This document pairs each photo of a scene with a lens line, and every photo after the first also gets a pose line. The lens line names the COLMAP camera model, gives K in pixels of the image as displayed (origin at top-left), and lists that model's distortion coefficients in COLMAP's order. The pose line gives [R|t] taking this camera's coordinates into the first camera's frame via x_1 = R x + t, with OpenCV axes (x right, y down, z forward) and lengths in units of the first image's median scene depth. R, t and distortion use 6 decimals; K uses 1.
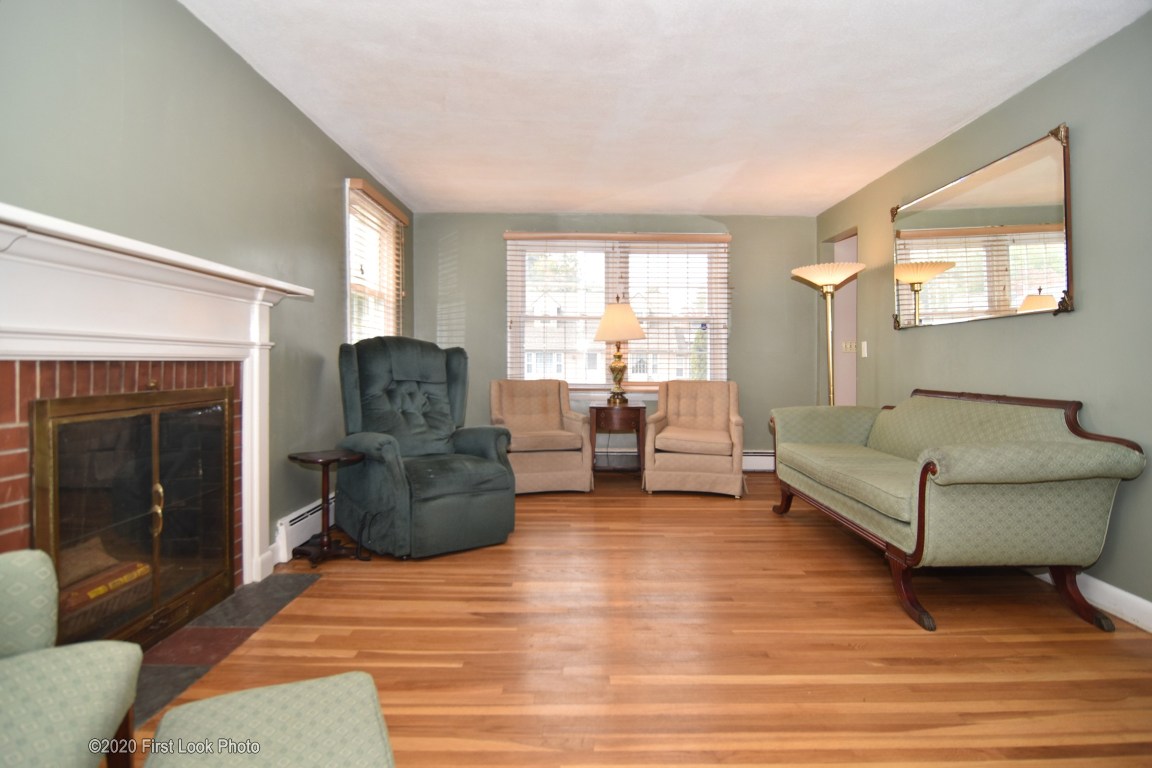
lens RADIAL K [[627.2, 0, 496.6], [0, 627.2, 343.1], [0, 0, 1]] dist [-0.014474, -0.000606]
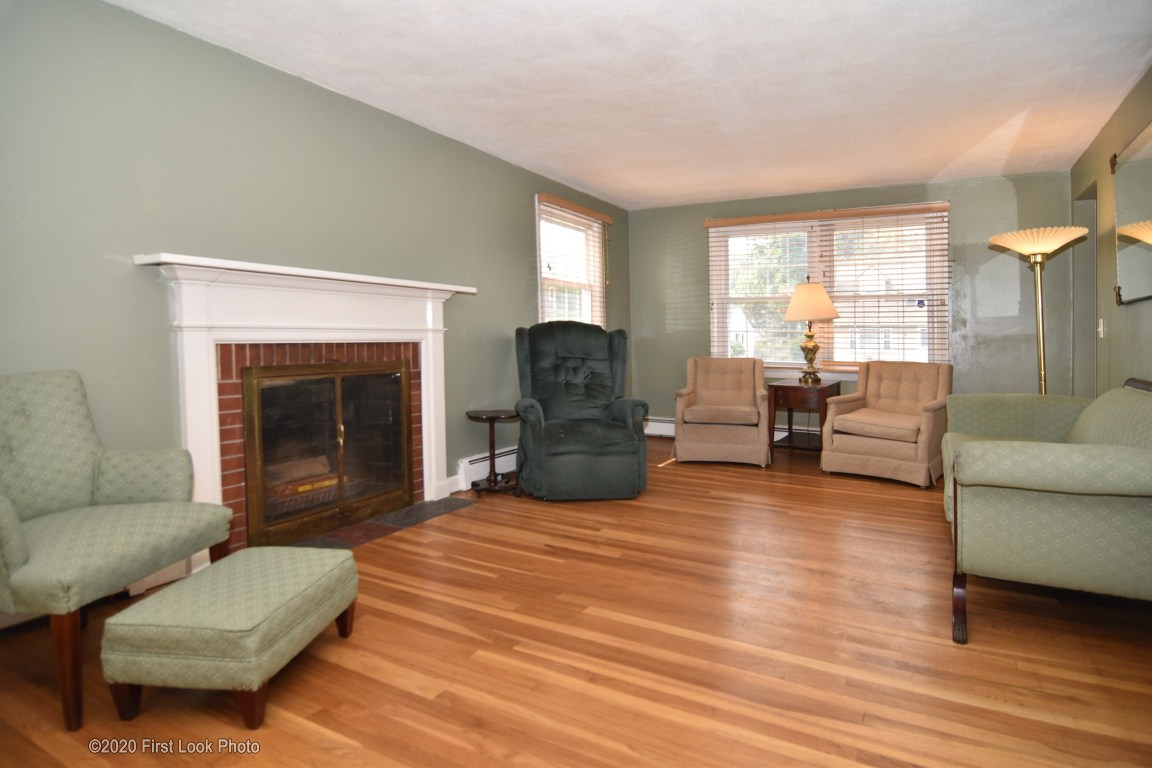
lens RADIAL K [[567.1, 0, 550.2], [0, 567.1, 336.7], [0, 0, 1]] dist [-0.009523, -0.000508]
pose [[0.891314, -0.000020, -0.453387, 0.321251], [0.012961, 0.999592, 0.025437, -0.008705], [0.453201, -0.028549, 0.890951, 0.003908]]
